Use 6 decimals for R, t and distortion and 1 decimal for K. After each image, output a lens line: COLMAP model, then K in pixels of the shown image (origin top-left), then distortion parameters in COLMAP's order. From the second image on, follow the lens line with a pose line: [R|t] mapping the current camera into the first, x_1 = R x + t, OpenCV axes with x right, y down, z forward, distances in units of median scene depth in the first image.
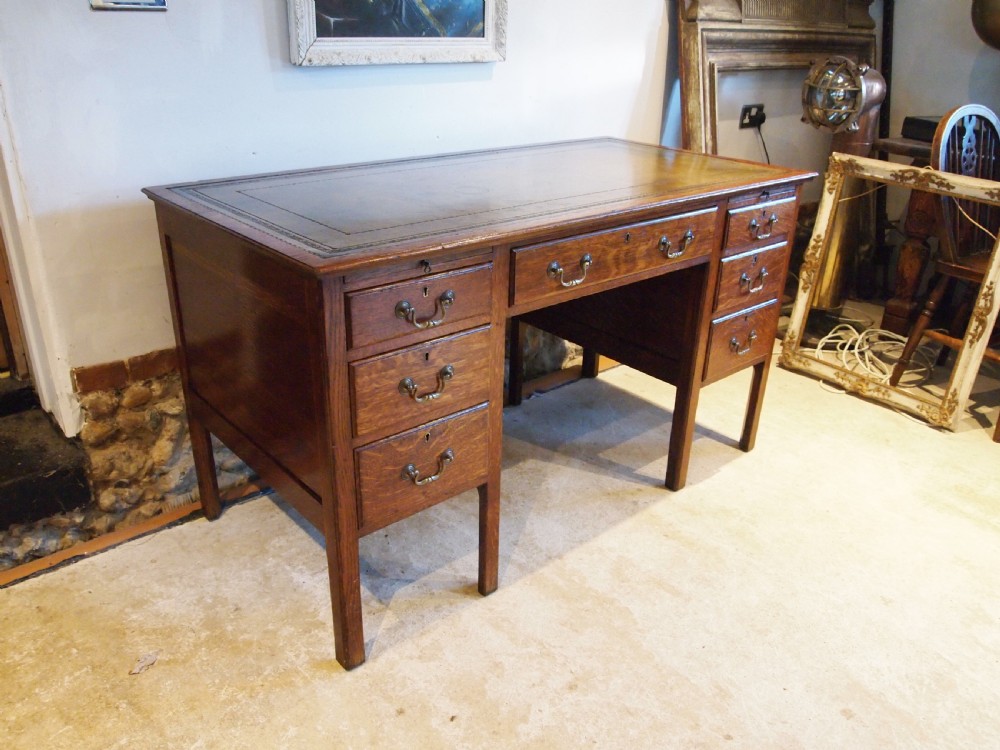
lens RADIAL K [[798.1, 0, 500.0], [0, 798.1, 375.0], [0, 0, 1]] dist [-0.048976, 0.002477]
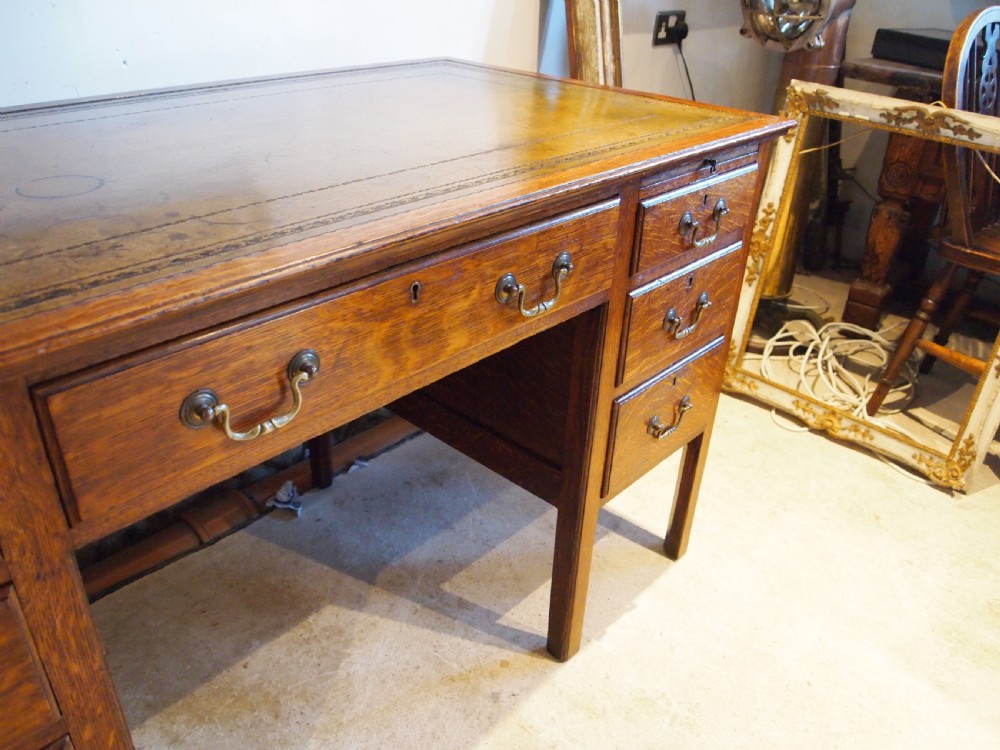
lens RADIAL K [[796.6, 0, 501.3], [0, 796.6, 377.0], [0, 0, 1]] dist [-0.047365, 0.001596]
pose [[0.993772, -0.044872, 0.101997, 0.126083], [0.035826, 0.995400, 0.088856, -0.128388], [-0.105515, -0.084648, 0.990808, 0.442320]]
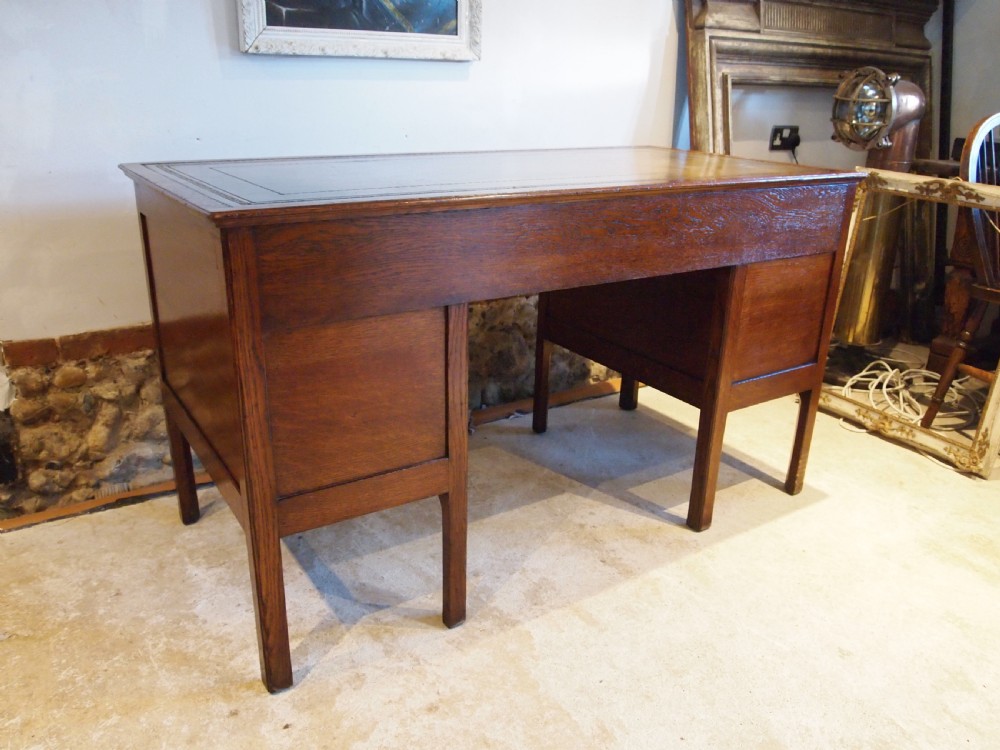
lens RADIAL K [[796.6, 0, 501.3], [0, 796.6, 377.0], [0, 0, 1]] dist [-0.047365, 0.001596]
pose [[0.989573, 0.044596, -0.136957, 0.196838], [-0.055049, 0.995774, -0.073510, 0.064201], [0.133100, 0.080283, 0.987846, 0.084647]]
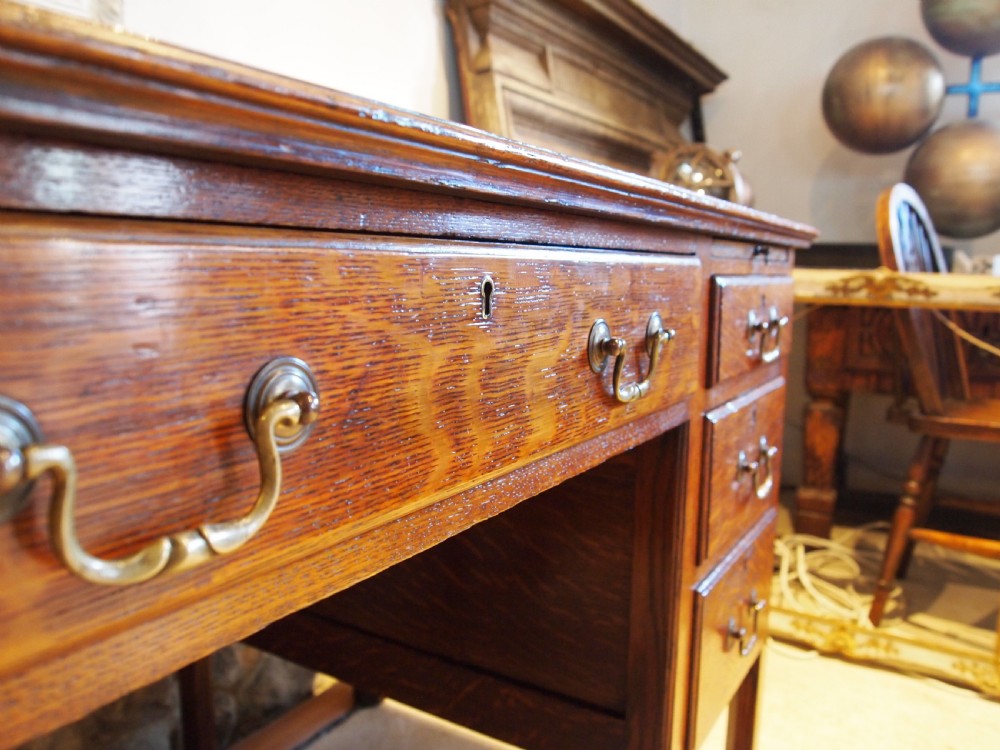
lens RADIAL K [[784.8, 0, 503.9], [0, 784.8, 375.0], [0, 0, 1]] dist [-0.045697, -0.001037]
pose [[0.952627, -0.056670, 0.298816, 0.078415], [0.138727, 0.955293, -0.261093, -0.076026], [-0.270661, 0.290178, 0.917900, 0.635292]]
